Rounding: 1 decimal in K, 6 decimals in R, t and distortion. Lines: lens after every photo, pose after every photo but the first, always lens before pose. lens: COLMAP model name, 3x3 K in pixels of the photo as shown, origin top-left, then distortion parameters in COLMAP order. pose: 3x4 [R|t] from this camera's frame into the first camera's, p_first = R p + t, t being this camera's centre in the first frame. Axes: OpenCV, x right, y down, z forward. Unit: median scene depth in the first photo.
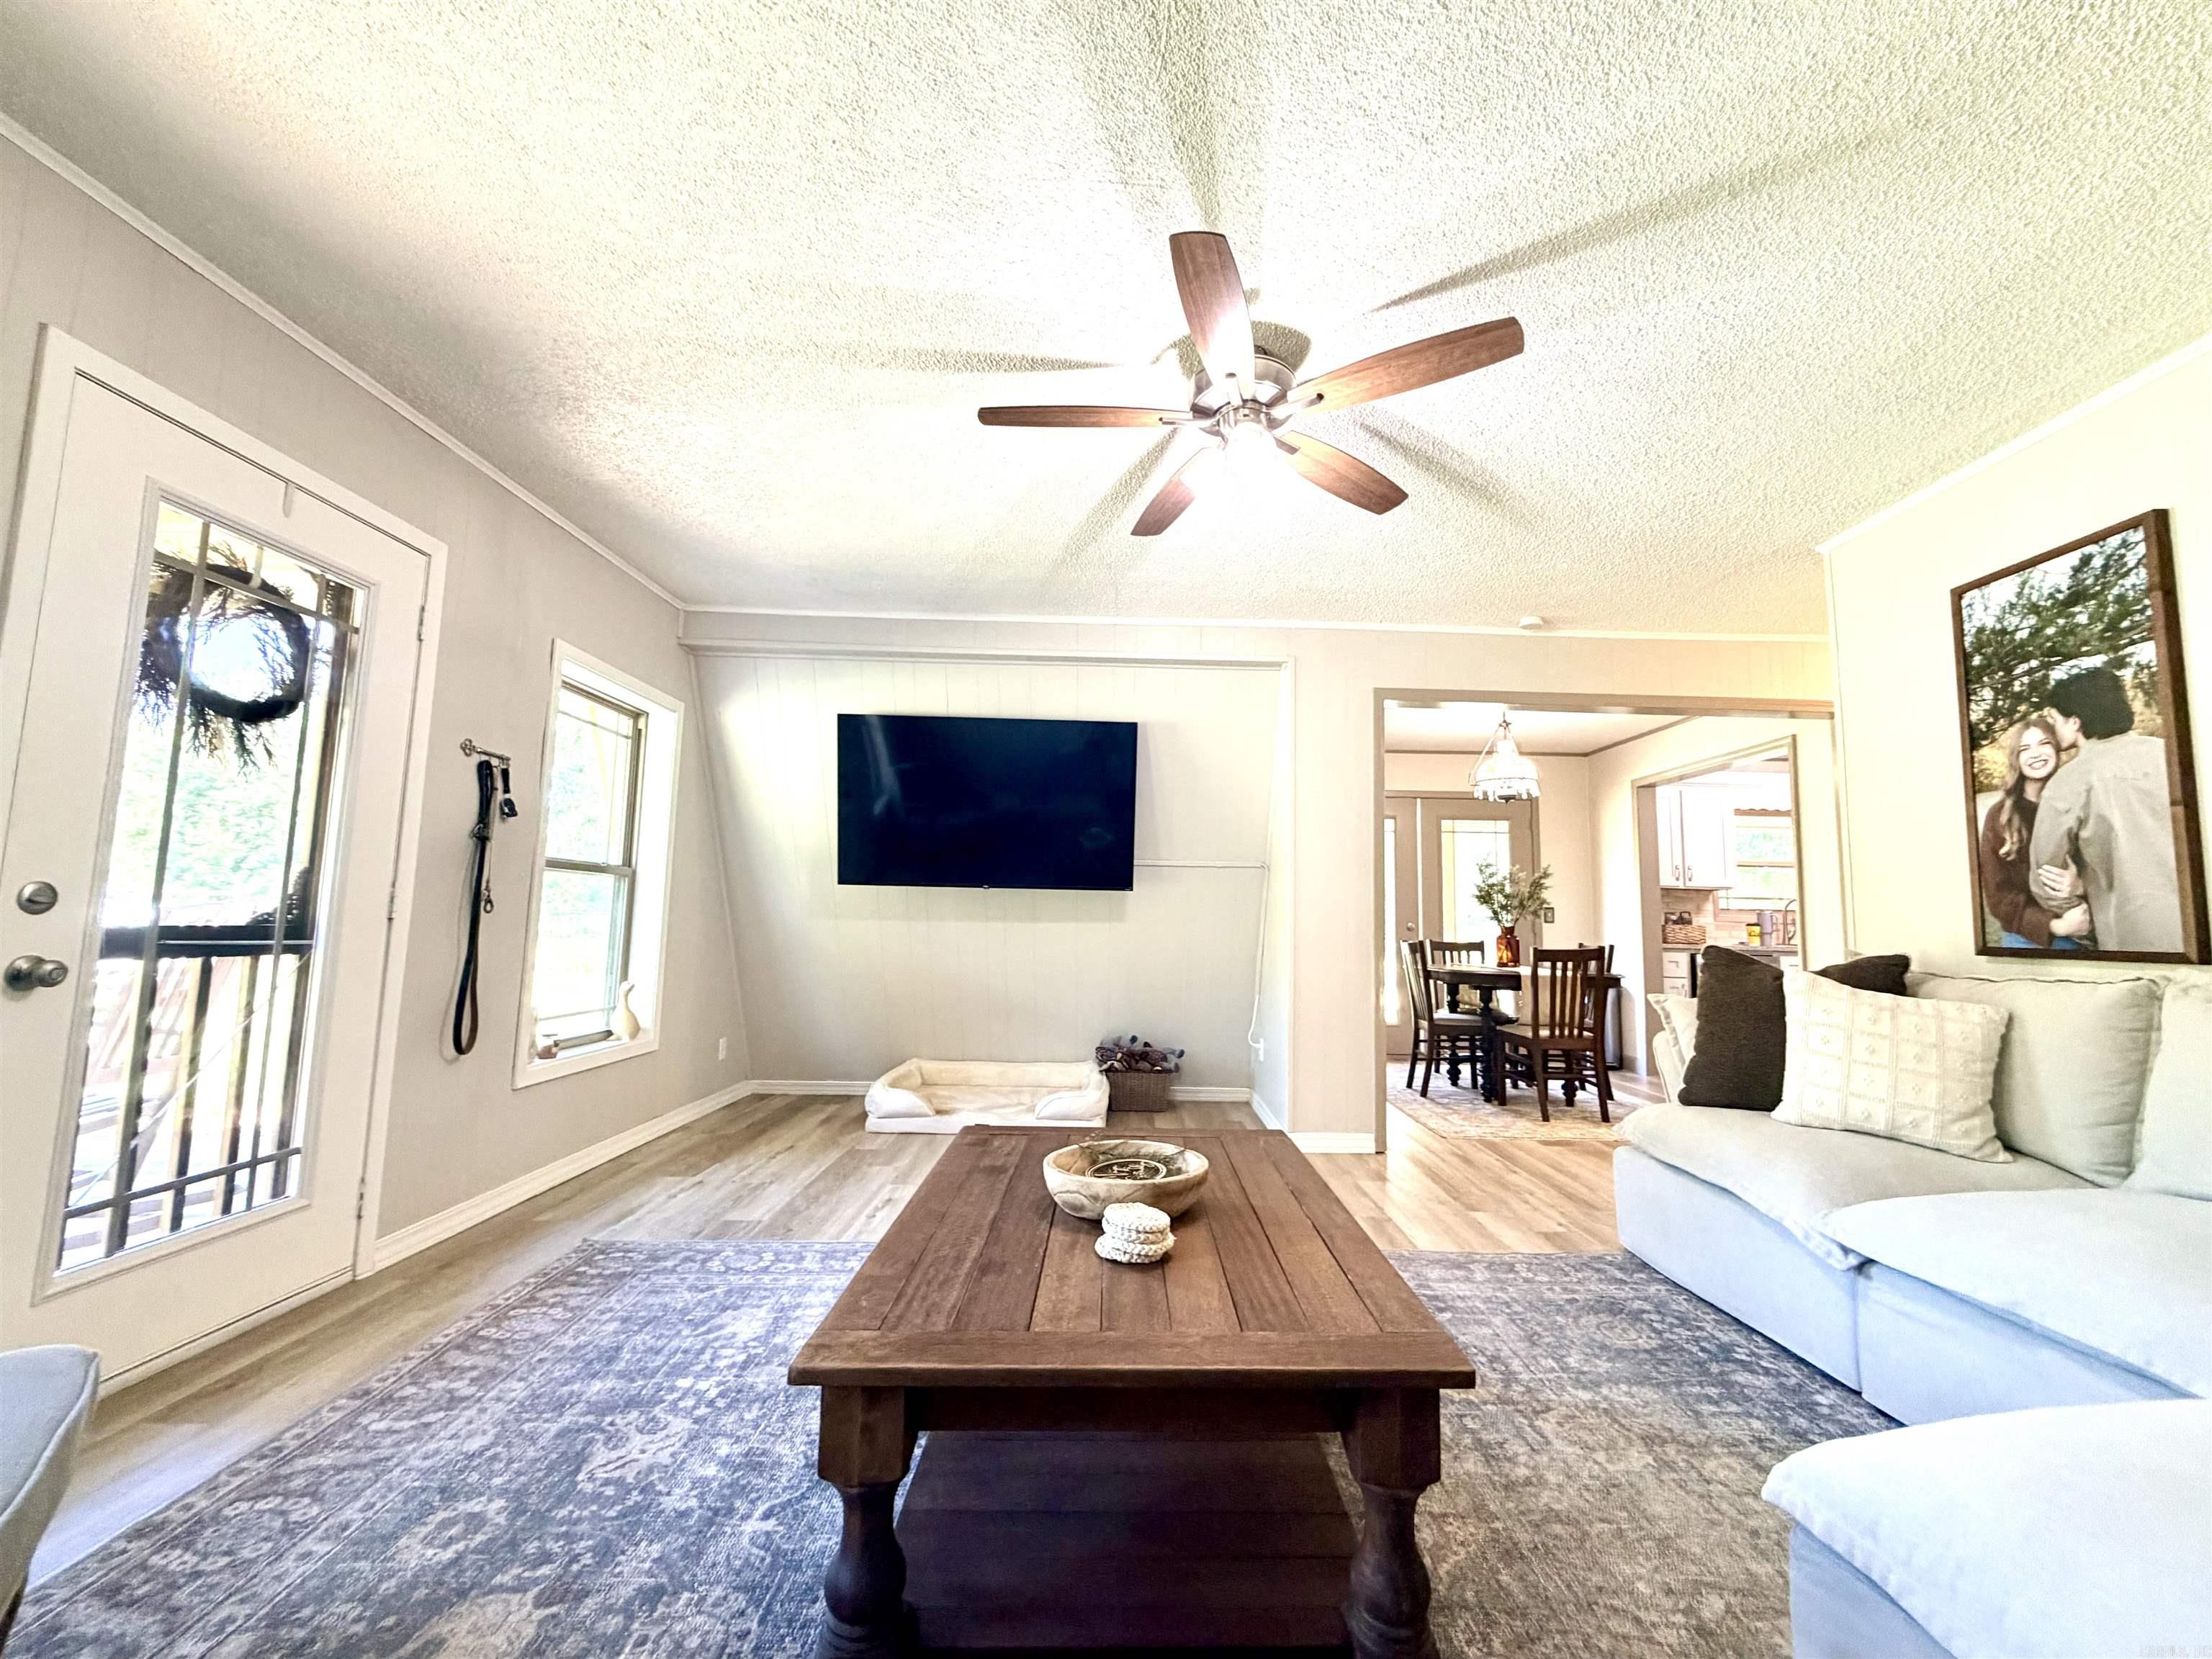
lens RADIAL K [[885.2, 0, 1101.0], [0, 885.2, 825.1], [0, 0, 1]] dist [0.001875, -0.000353]
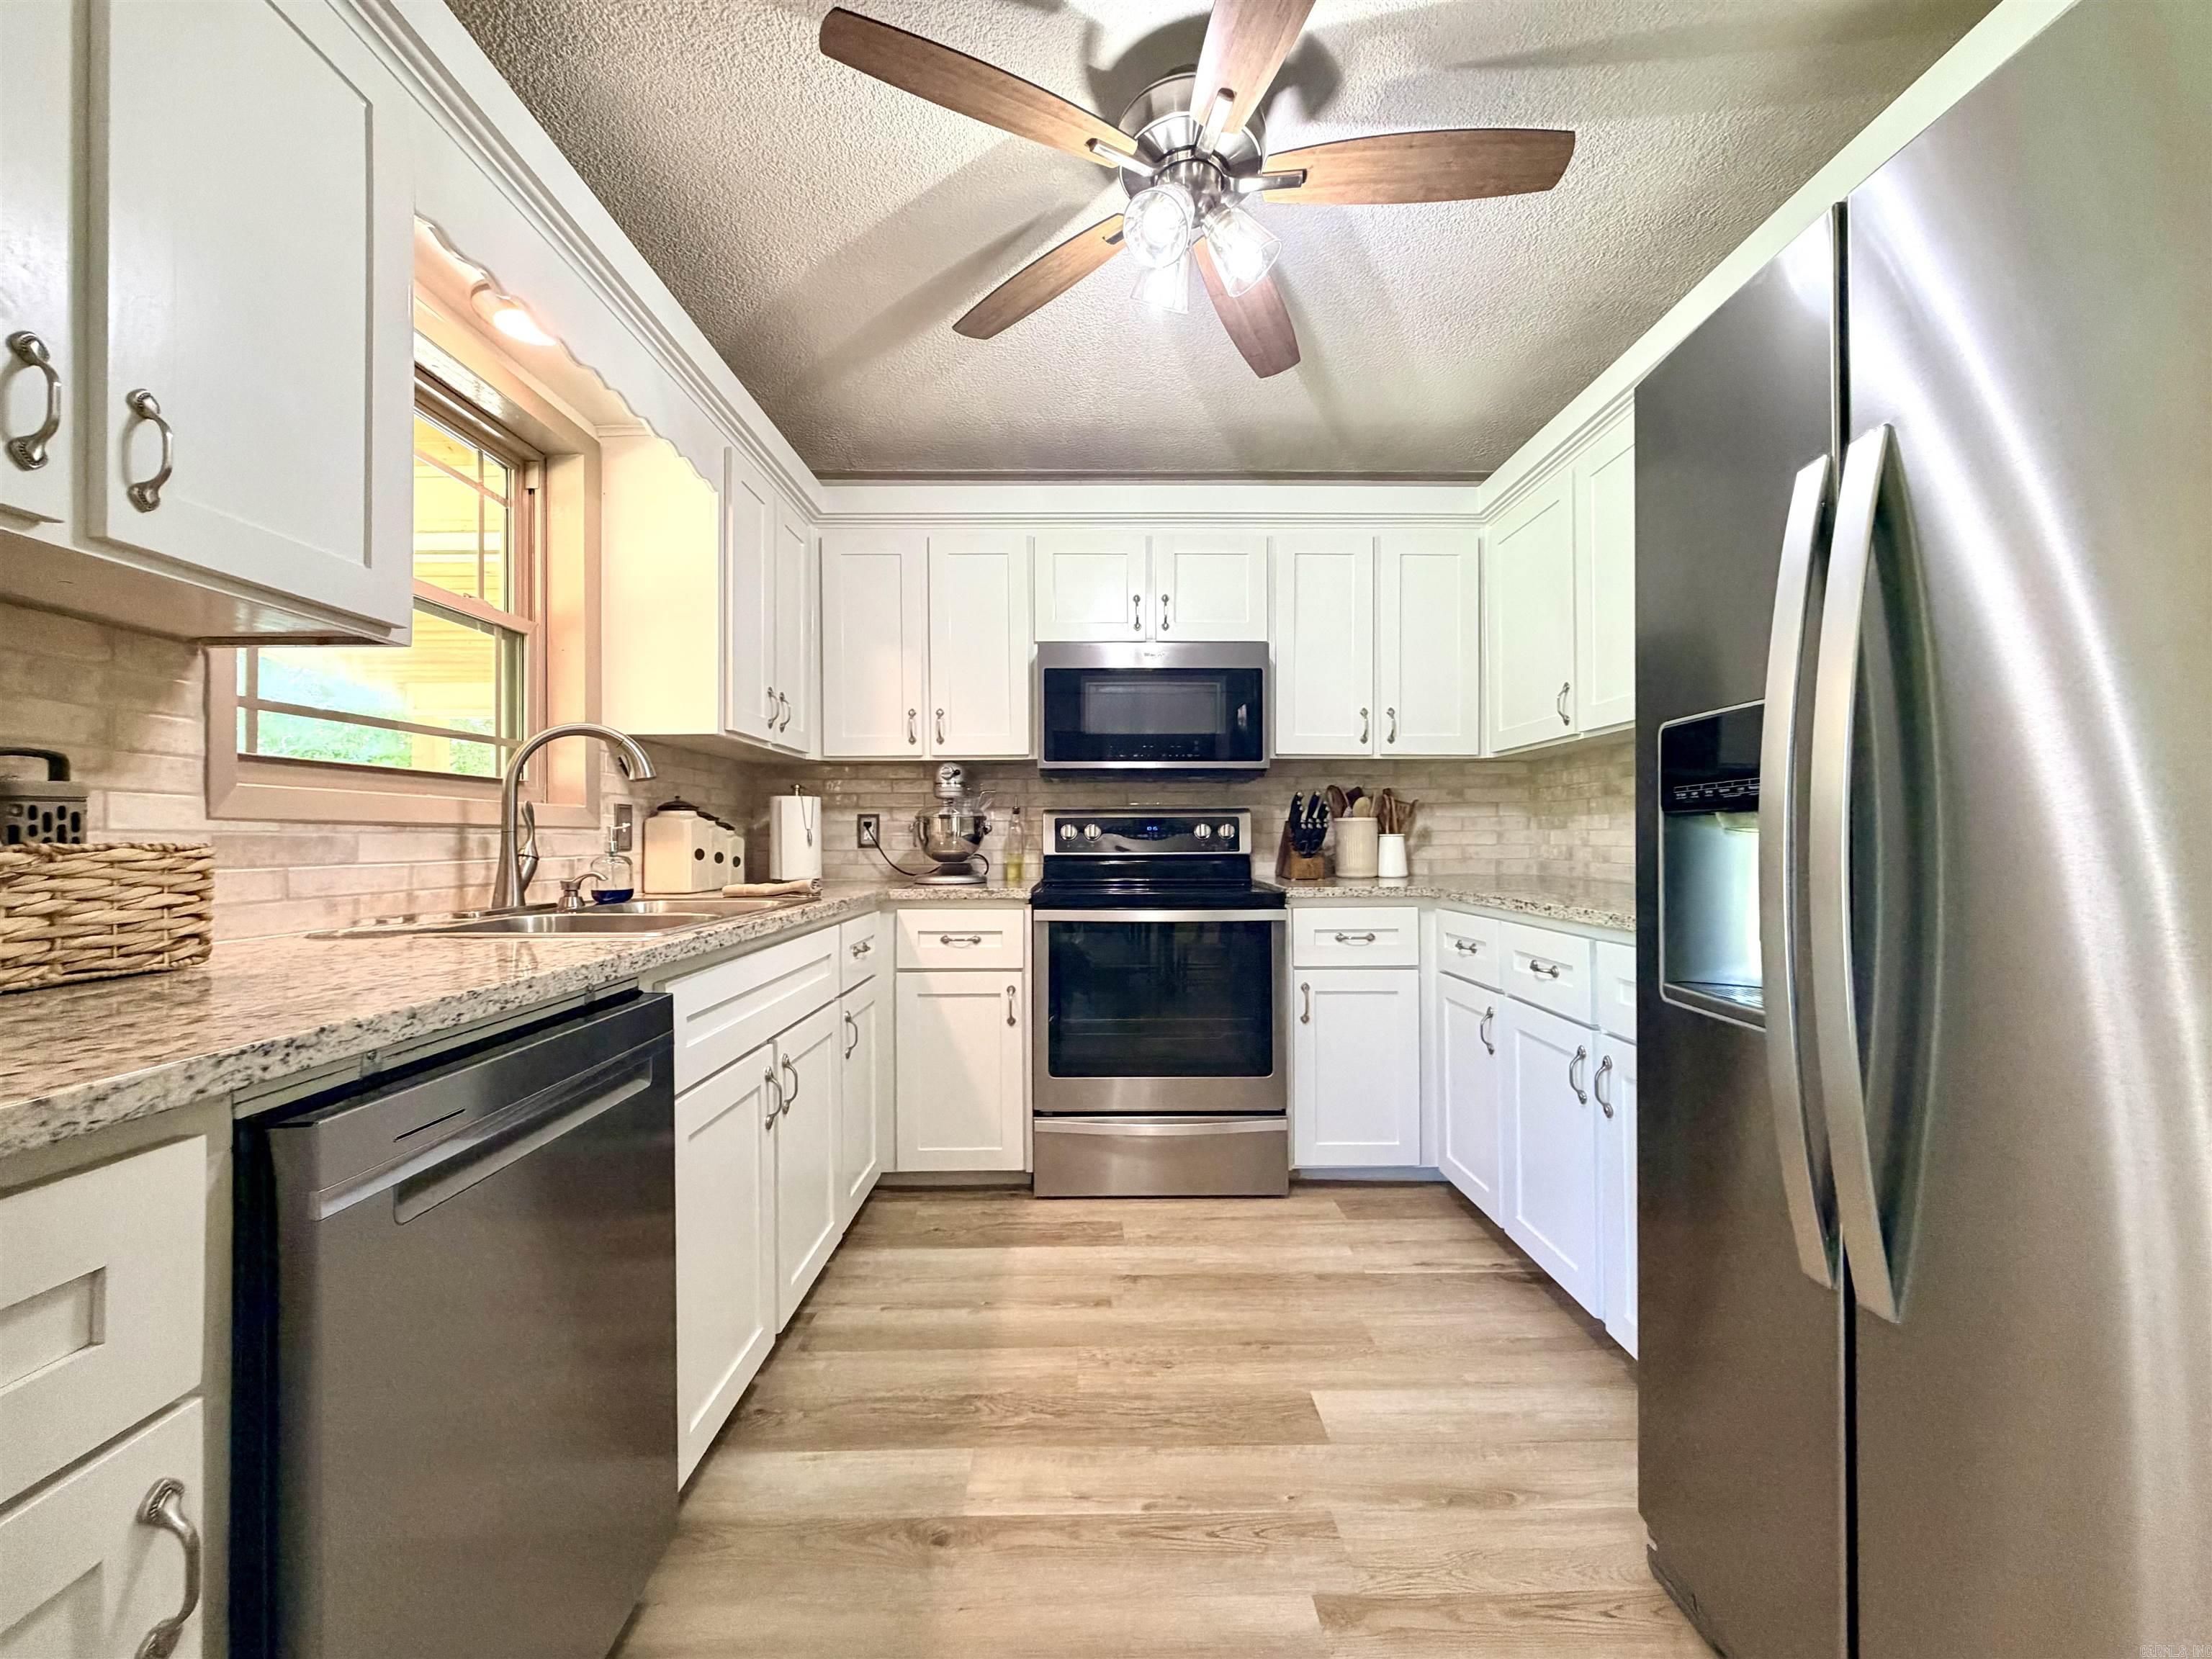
lens RADIAL K [[885.2, 0, 1101.0], [0, 885.2, 825.1], [0, 0, 1]] dist [0.001875, -0.000353]
pose [[-0.019011, -0.013897, 0.999723, 0.519543], [-0.104338, 0.994471, 0.011840, 0.090683], [-0.994360, -0.104084, -0.020356, 0.837821]]
